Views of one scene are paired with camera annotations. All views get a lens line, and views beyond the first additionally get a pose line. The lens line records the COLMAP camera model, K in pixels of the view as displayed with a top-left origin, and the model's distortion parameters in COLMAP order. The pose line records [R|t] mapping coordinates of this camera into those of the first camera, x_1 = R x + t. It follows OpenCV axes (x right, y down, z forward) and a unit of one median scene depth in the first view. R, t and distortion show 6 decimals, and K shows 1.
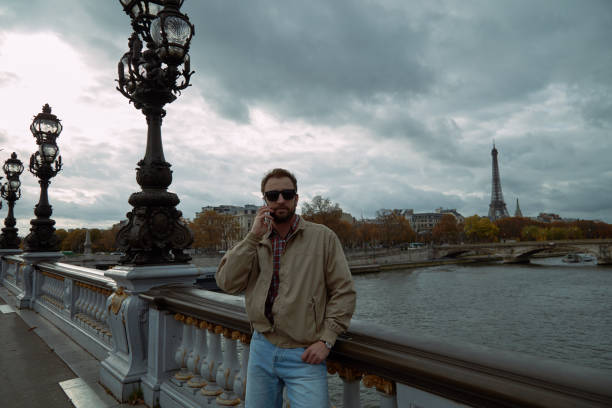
lens RADIAL K [[488.0, 0, 295.2], [0, 488.0, 205.7], [0, 0, 1]] dist [0.047063, 0.002506]
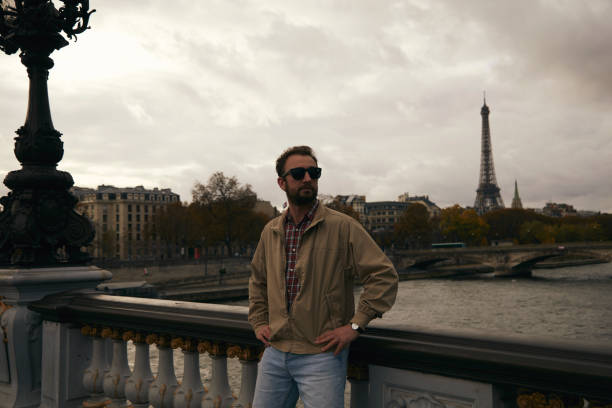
lens RADIAL K [[838.8, 0, 287.5], [0, 838.8, 202.7], [0, 0, 1]] dist [0.102192, 0.092959]
pose [[0.988631, 0.009416, 0.150068, -0.032196], [-0.012235, 0.999765, 0.017875, -0.001739], [-0.149864, -0.019508, 0.988514, -0.099863]]
